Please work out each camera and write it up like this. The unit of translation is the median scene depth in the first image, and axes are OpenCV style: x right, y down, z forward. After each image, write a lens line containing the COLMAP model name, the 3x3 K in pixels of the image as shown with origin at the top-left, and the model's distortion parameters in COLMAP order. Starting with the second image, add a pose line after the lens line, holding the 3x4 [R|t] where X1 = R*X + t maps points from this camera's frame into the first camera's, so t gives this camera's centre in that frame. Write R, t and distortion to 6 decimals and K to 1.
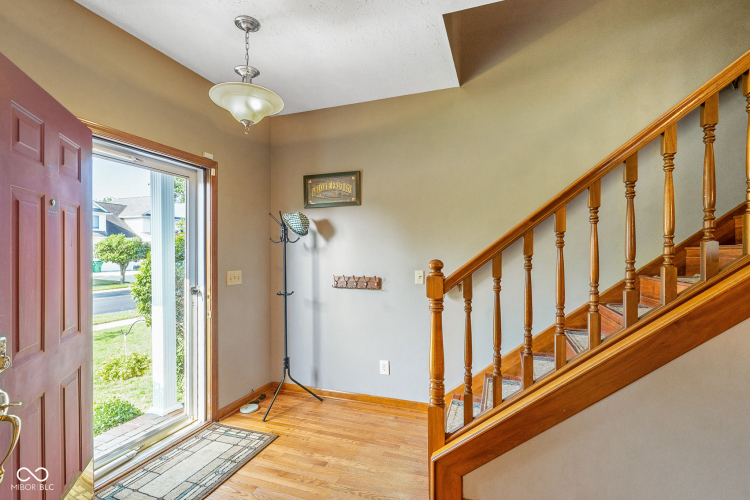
lens RADIAL K [[349.4, 0, 375.0], [0, 349.4, 250.0], [0, 0, 1]] dist [0.000939, 0.000019]
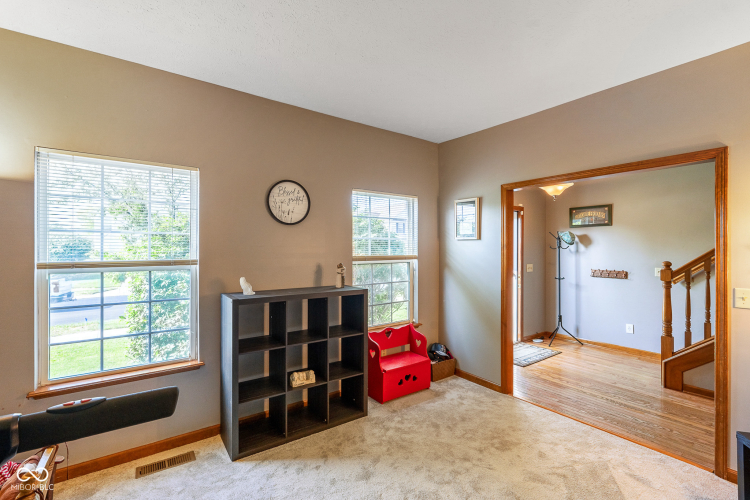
lens RADIAL K [[331.5, 0, 389.7], [0, 331.5, 248.2], [0, 0, 1]] dist [-0.001595, -0.000446]
pose [[0.839910, 0.003421, -0.542714, -0.076108], [-0.001262, 0.999990, 0.004351, -0.032016], [0.542724, -0.002970, 0.839906, -0.873302]]
